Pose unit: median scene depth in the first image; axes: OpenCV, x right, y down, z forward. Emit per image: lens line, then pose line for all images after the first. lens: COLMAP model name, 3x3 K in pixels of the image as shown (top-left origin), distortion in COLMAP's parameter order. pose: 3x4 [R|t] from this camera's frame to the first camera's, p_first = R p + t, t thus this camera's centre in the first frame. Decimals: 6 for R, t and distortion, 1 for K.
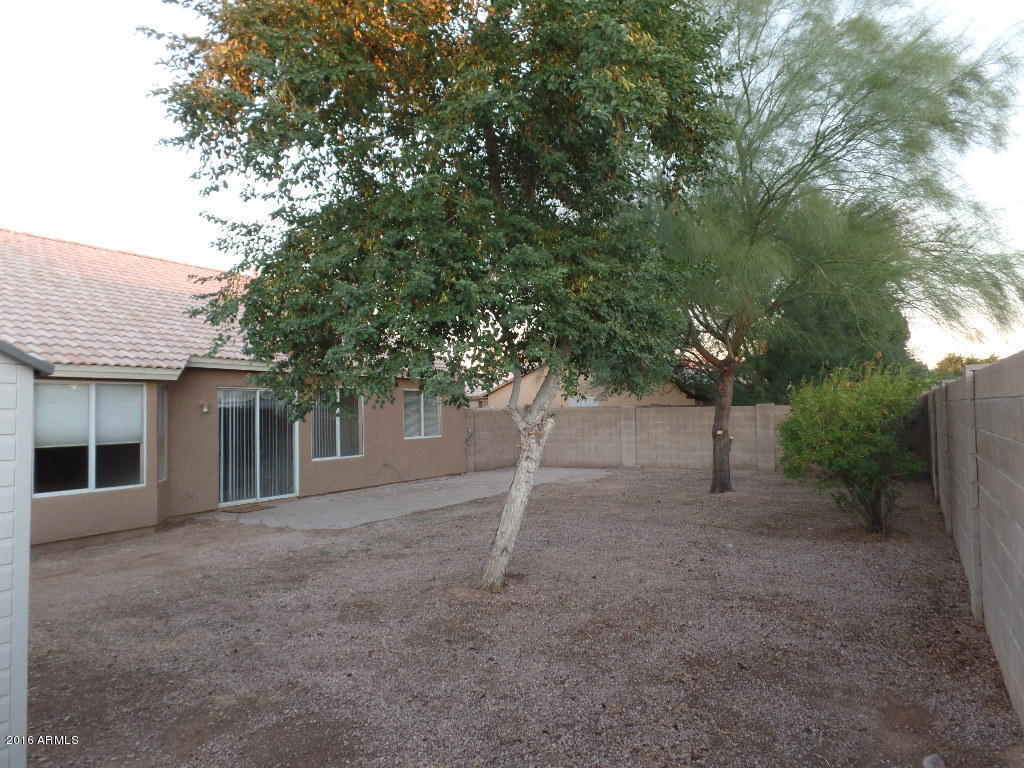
lens RADIAL K [[701.0, 0, 512.2], [0, 701.0, 383.8], [0, 0, 1]] dist [-0.000815, -0.002433]
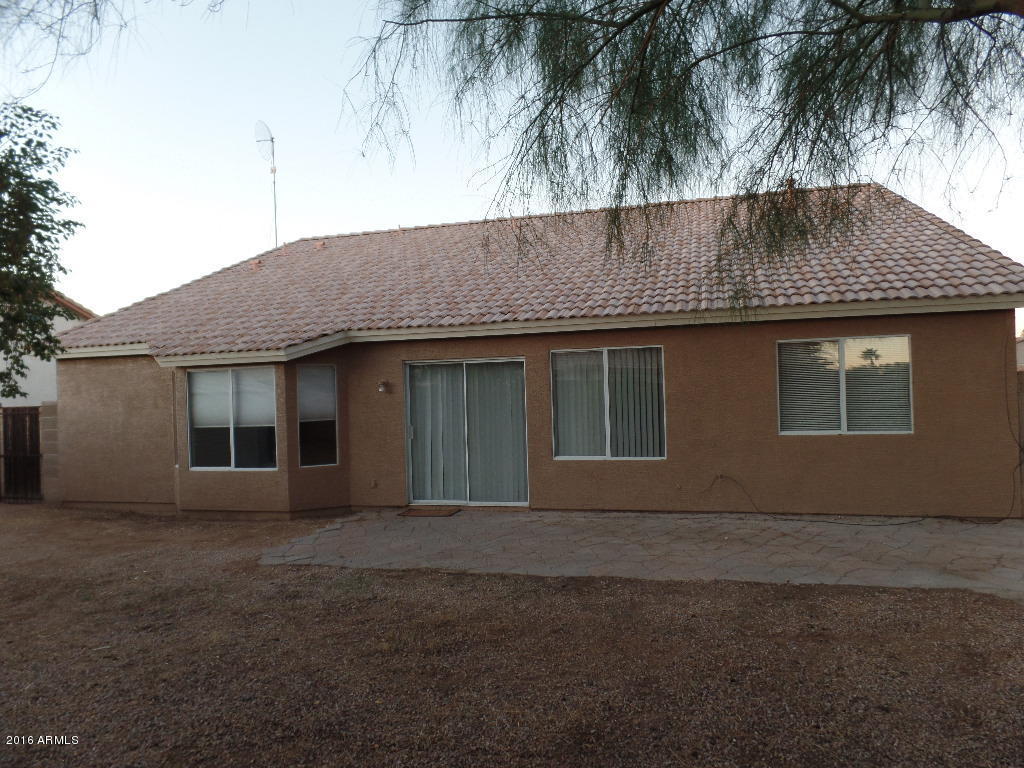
lens RADIAL K [[701.0, 0, 512.0], [0, 701.0, 382.5], [0, 0, 1]] dist [-0.000815, -0.002433]
pose [[0.236951, 0.016251, -0.971386, 0.500107], [0.068278, 0.997109, 0.033337, 0.013135], [0.969119, -0.074224, 0.235156, 1.095486]]
